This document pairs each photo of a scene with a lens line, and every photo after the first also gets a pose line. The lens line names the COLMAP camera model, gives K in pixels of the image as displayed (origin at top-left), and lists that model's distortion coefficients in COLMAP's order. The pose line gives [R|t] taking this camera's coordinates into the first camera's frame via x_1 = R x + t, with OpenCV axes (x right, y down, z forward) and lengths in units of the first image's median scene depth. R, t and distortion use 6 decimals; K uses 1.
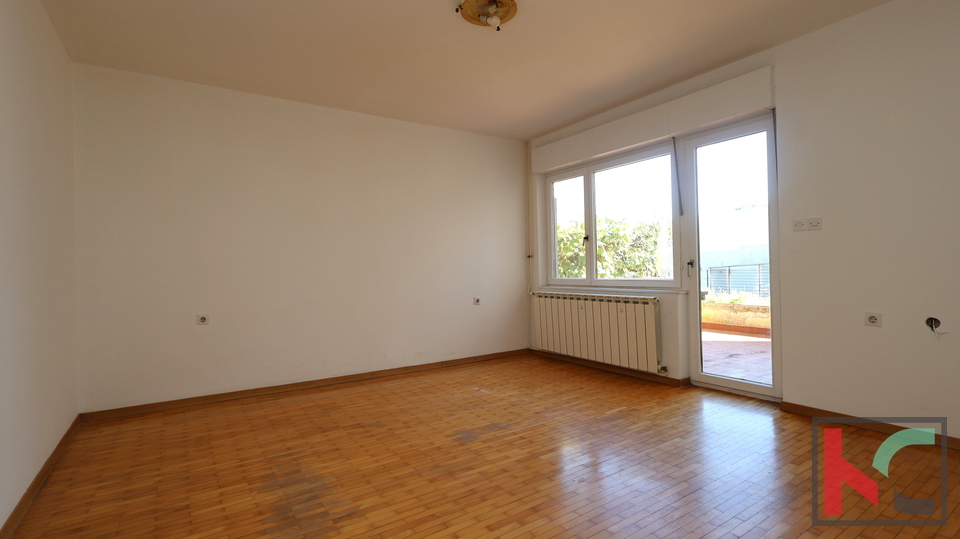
lens RADIAL K [[446.2, 0, 479.8], [0, 446.2, 269.6], [0, 0, 1]] dist [0.001090, 0.000101]
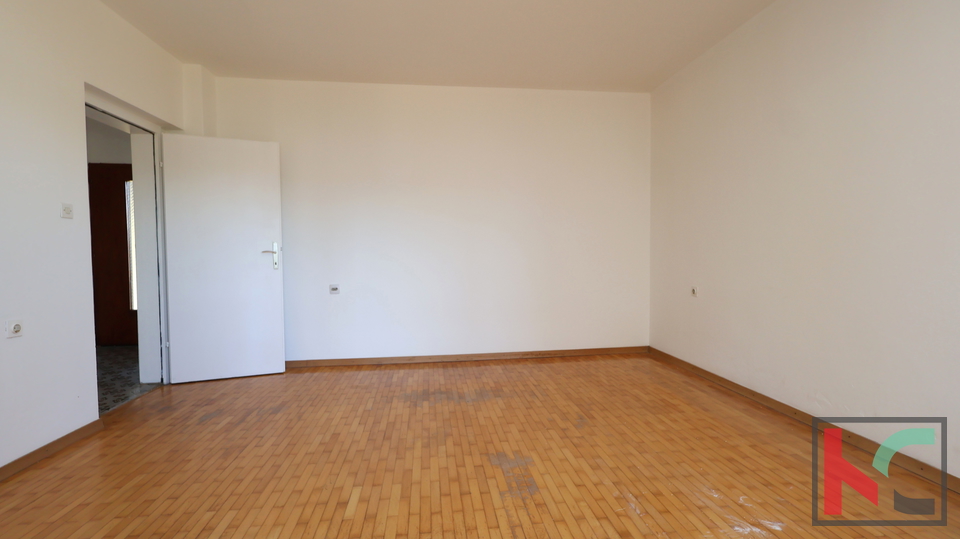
lens RADIAL K [[446.2, 0, 478.8], [0, 446.2, 269.0], [0, 0, 1]] dist [0.001090, 0.000101]
pose [[-0.464199, 0.049869, -0.884326, 0.682725], [0.018846, 0.998744, 0.046428, 0.001307], [0.885531, 0.004886, -0.464555, 1.351162]]
